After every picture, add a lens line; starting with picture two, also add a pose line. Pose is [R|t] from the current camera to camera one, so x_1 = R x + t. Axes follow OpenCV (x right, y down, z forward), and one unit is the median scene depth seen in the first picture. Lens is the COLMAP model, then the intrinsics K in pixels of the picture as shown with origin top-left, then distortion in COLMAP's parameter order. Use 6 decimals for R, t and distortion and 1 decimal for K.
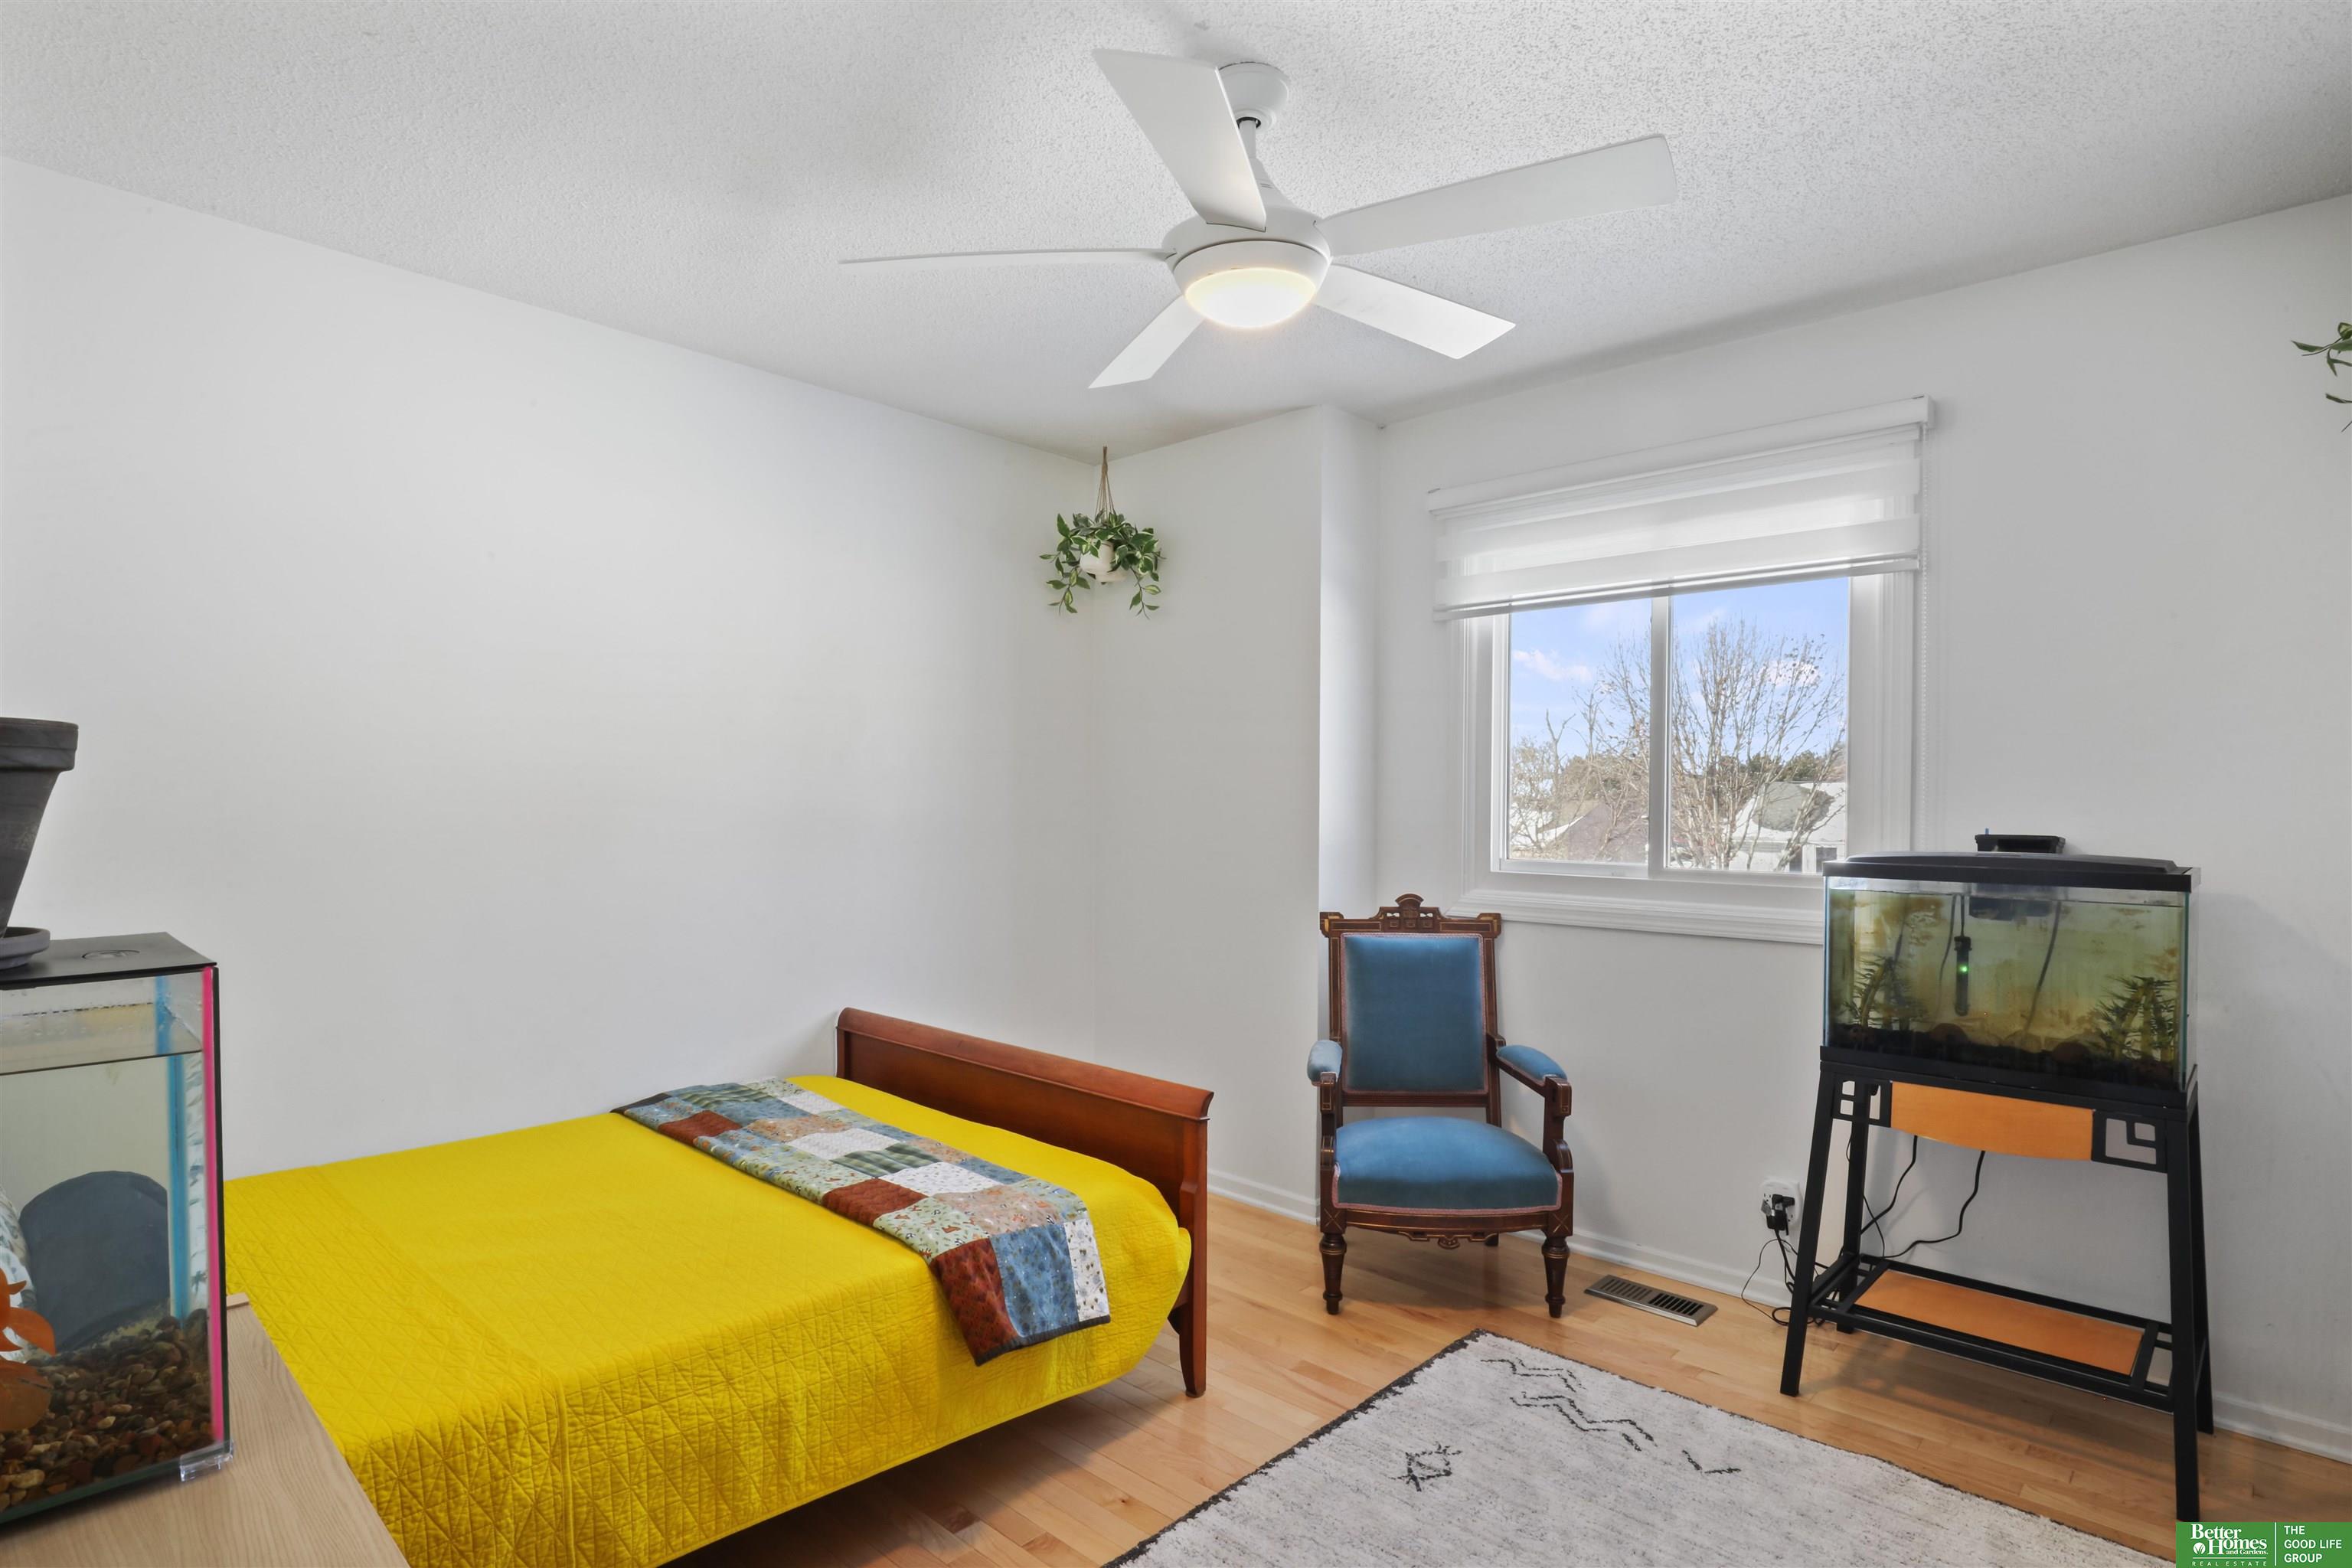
lens RADIAL K [[1187.8, 0, 1181.8], [0, 1187.8, 794.2], [0, 0, 1]] dist [-0.022311, -0.001495]
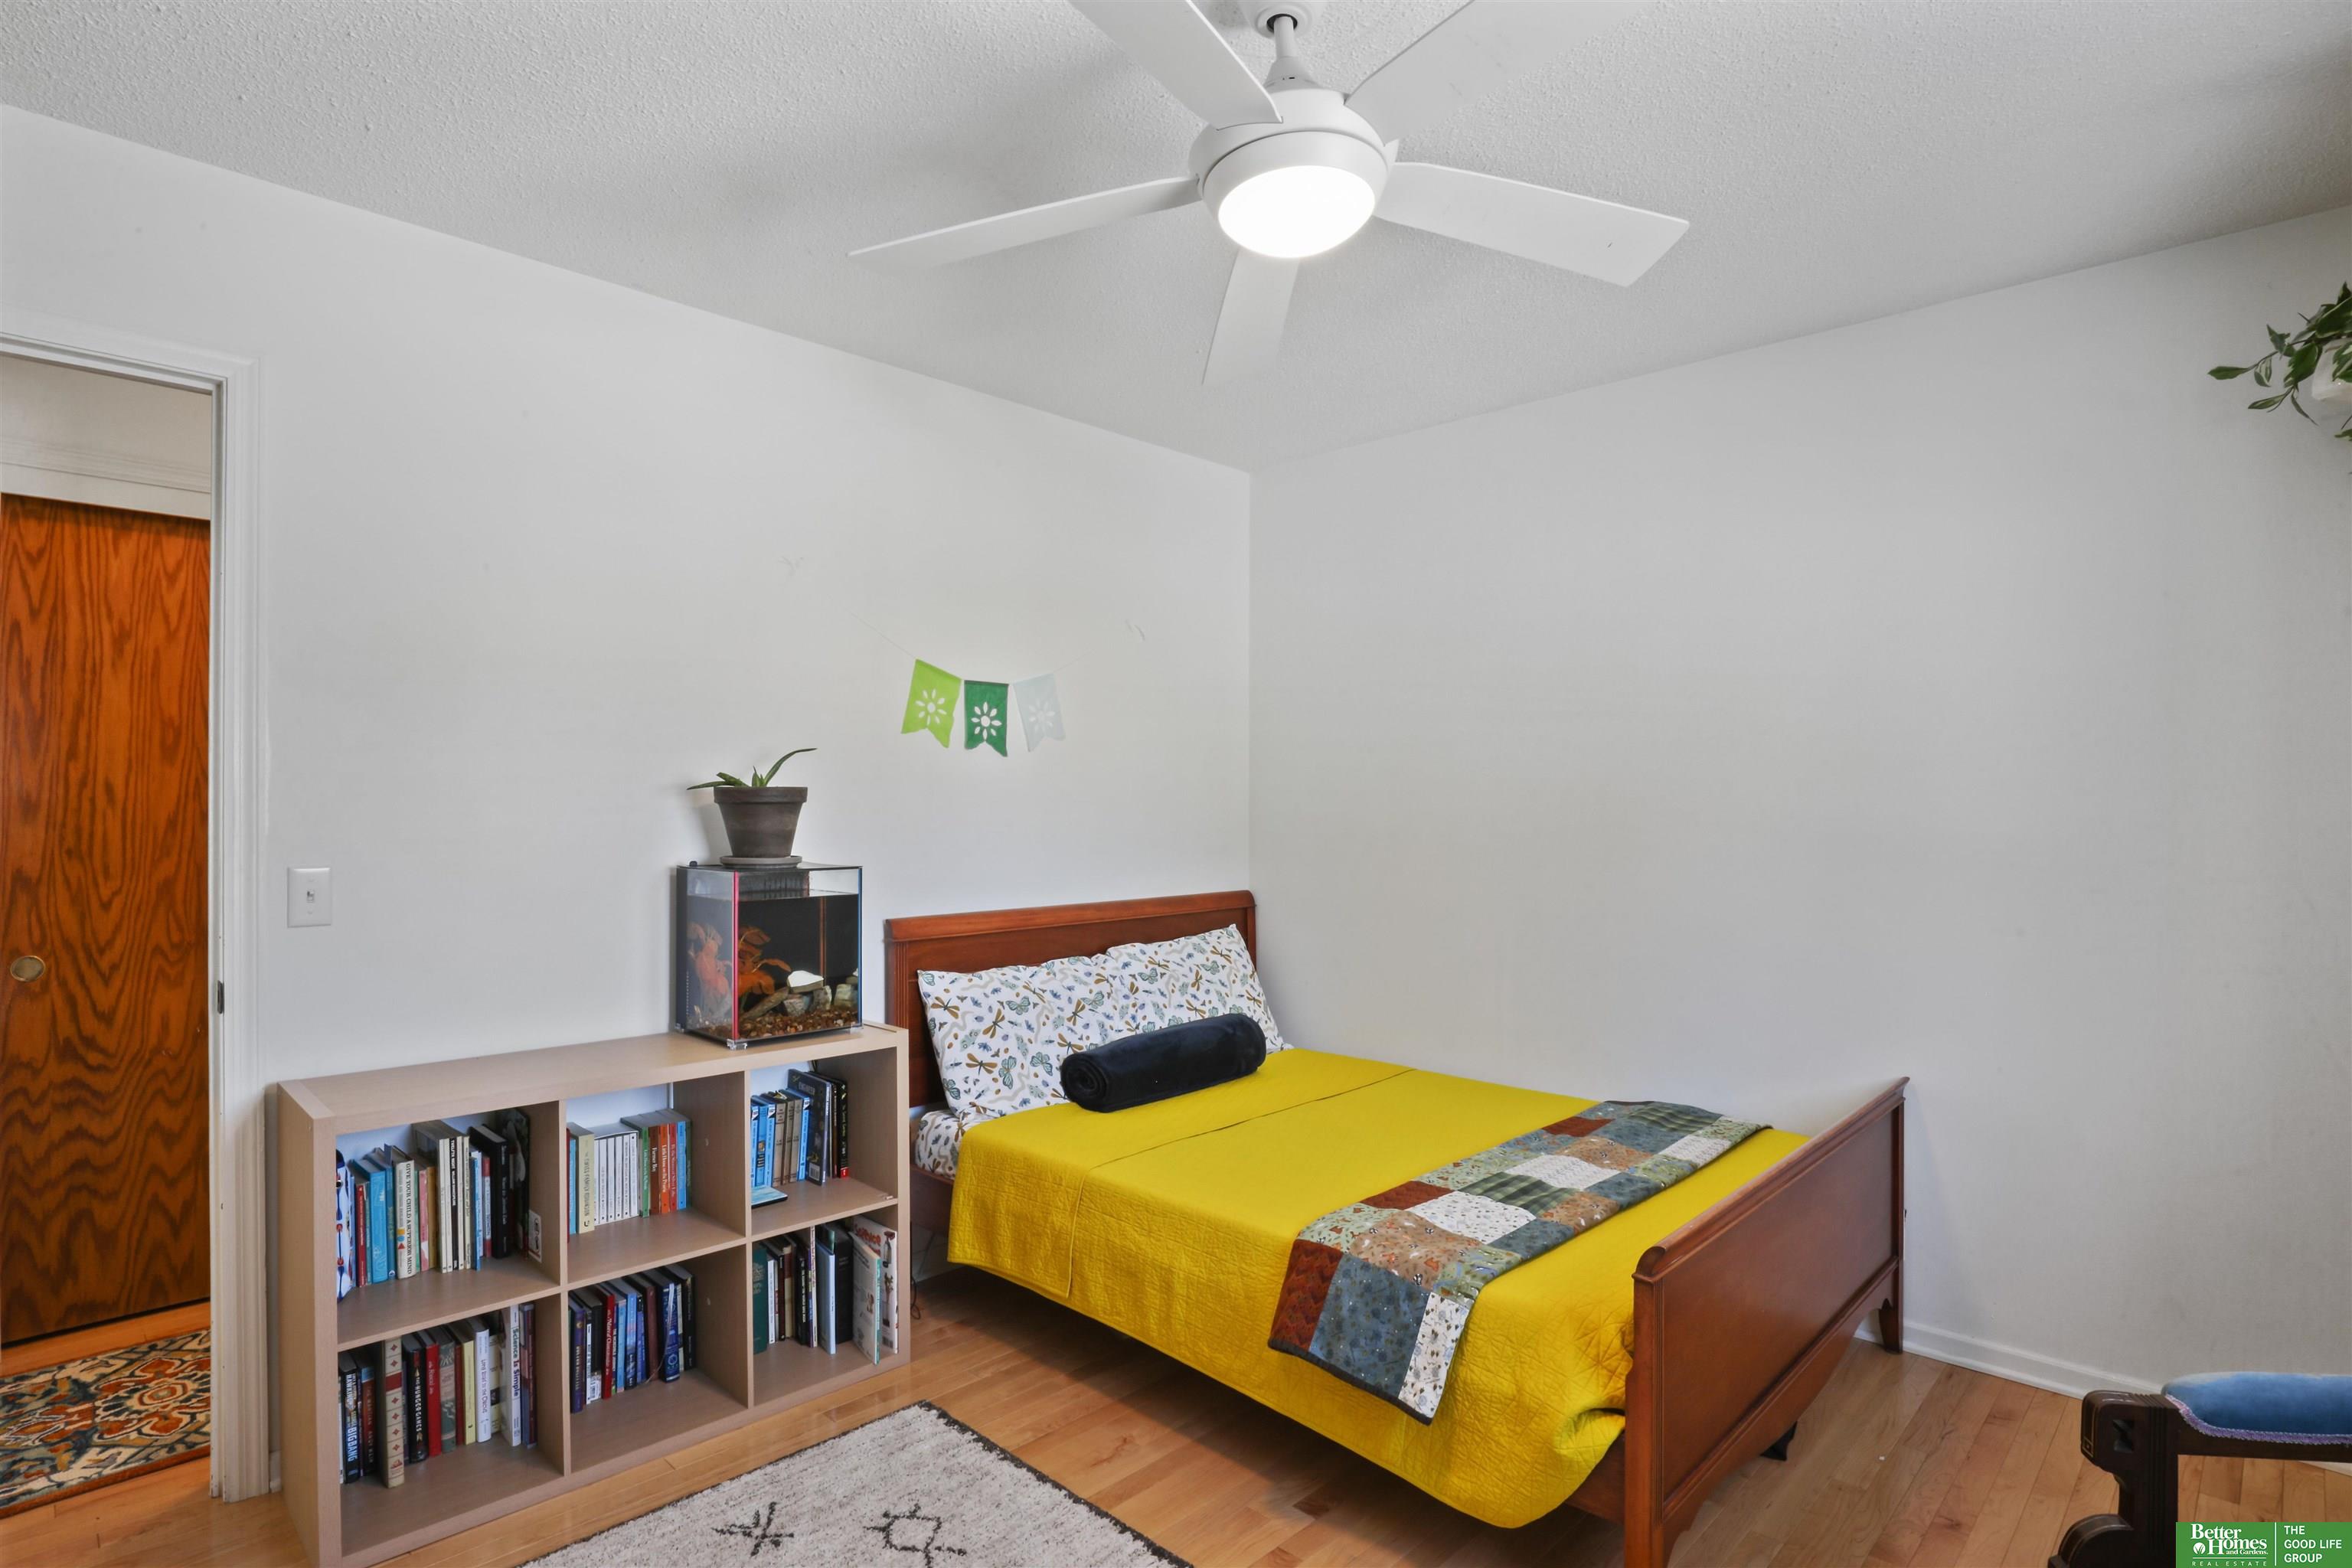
lens RADIAL K [[1187.8, 0, 1181.7], [0, 1187.8, 791.9], [0, 0, 1]] dist [-0.022311, -0.001495]
pose [[-0.014134, -0.013095, -0.999814, 0.804516], [0.004472, 0.999903, -0.013159, -0.000302], [0.999890, -0.004657, -0.014074, 0.843263]]
